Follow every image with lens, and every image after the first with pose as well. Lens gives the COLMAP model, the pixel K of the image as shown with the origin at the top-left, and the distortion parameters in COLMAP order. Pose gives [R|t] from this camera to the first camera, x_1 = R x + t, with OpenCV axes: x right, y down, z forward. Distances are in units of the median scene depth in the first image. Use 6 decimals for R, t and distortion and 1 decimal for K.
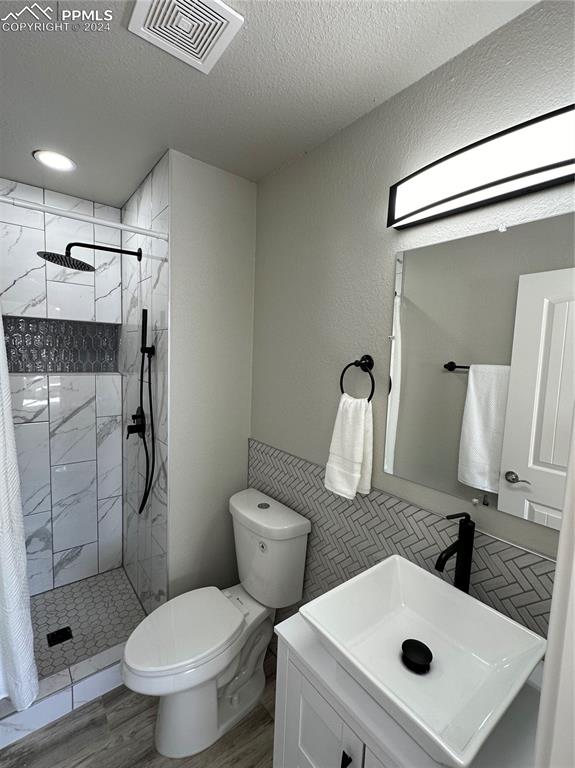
lens RADIAL K [[341.7, 0, 287.2], [0, 341.7, 381.3], [0, 0, 1]] dist [-0.002007, 0.002734]
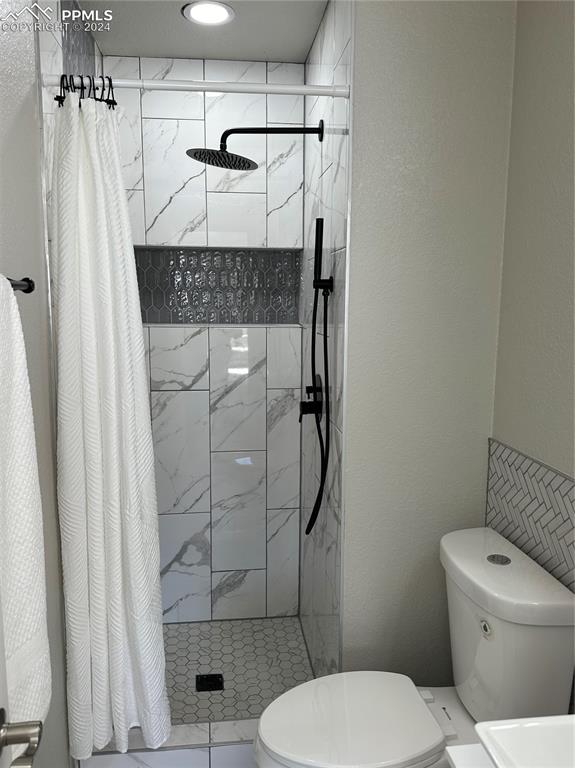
lens RADIAL K [[601.9, 0, 289.8], [0, 601.9, 381.7], [0, 0, 1]] dist [0.088818, -0.057289]
pose [[0.847810, 0.040583, -0.528745, 0.129051], [-0.014974, 0.998502, 0.052629, 0.029912], [0.530089, -0.036702, 0.847148, 0.006162]]
